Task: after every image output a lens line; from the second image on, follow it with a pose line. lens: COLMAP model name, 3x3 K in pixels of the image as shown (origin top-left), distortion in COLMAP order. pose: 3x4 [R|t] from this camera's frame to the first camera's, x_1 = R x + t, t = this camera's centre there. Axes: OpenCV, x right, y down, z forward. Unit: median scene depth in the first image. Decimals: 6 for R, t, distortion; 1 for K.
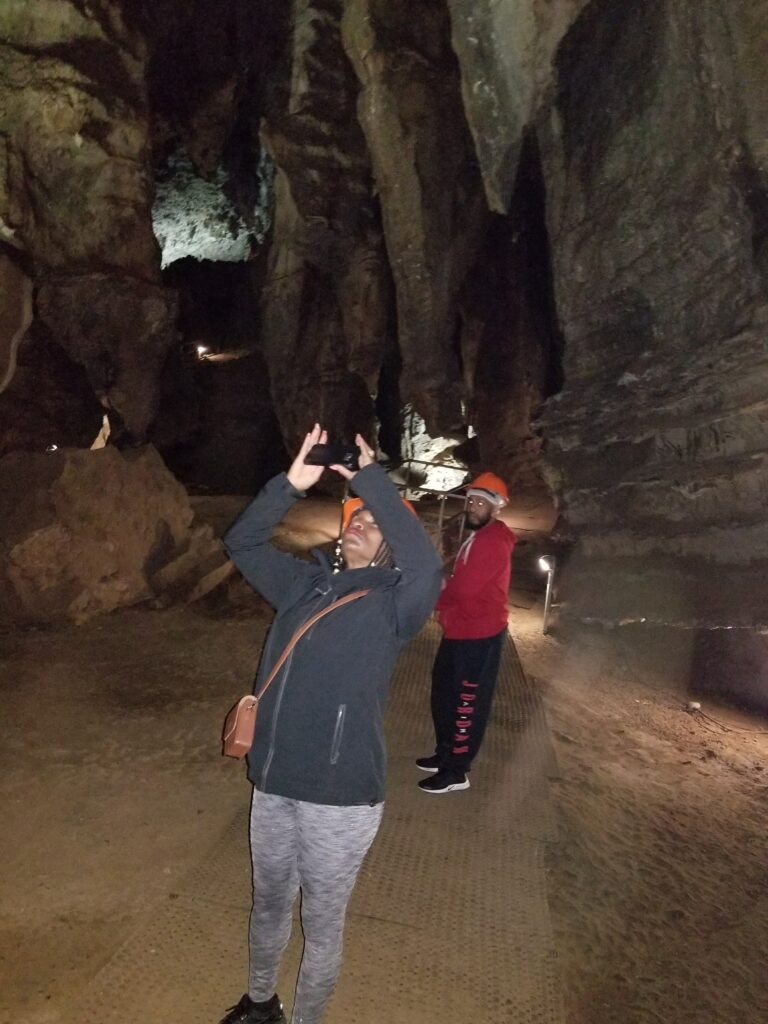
lens RADIAL K [[776.6, 0, 383.1], [0, 776.6, 511.7], [0, 0, 1]] dist [-0.002481, -0.000052]
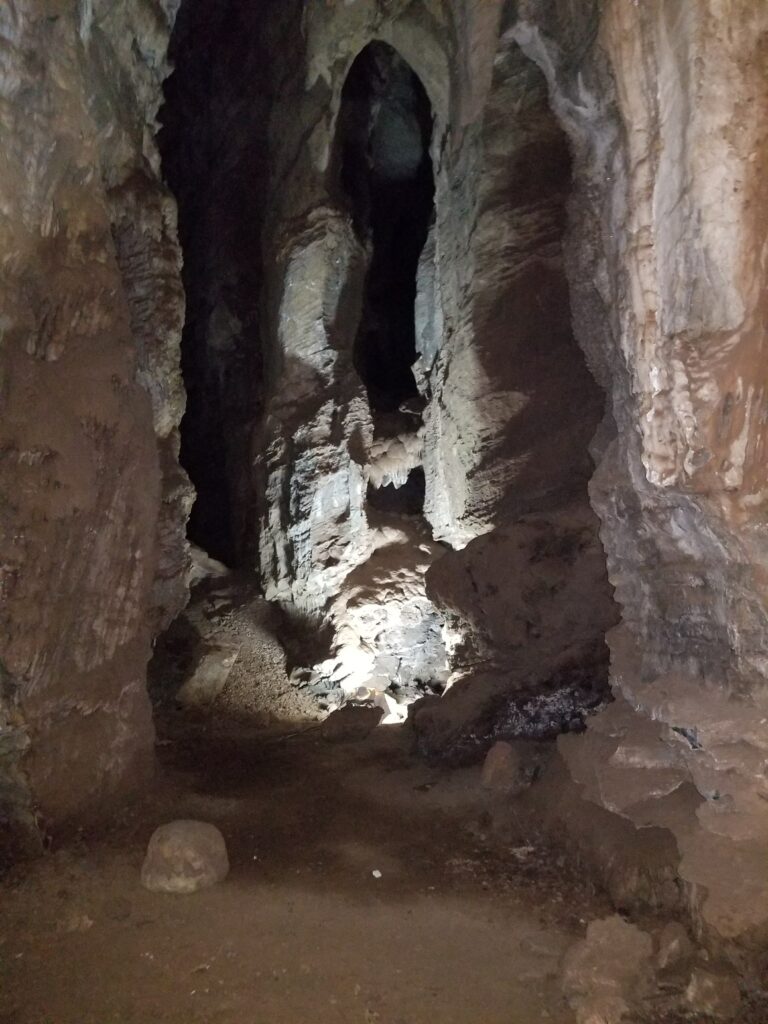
lens RADIAL K [[776.6, 0, 383.6], [0, 776.6, 512.3], [0, 0, 1]] dist [-0.002481, -0.000052]
pose [[0.979048, -0.011836, 0.203288, 0.005480], [0.029512, 0.996017, -0.084142, -0.068824], [-0.201482, 0.088378, 0.975497, 0.616898]]
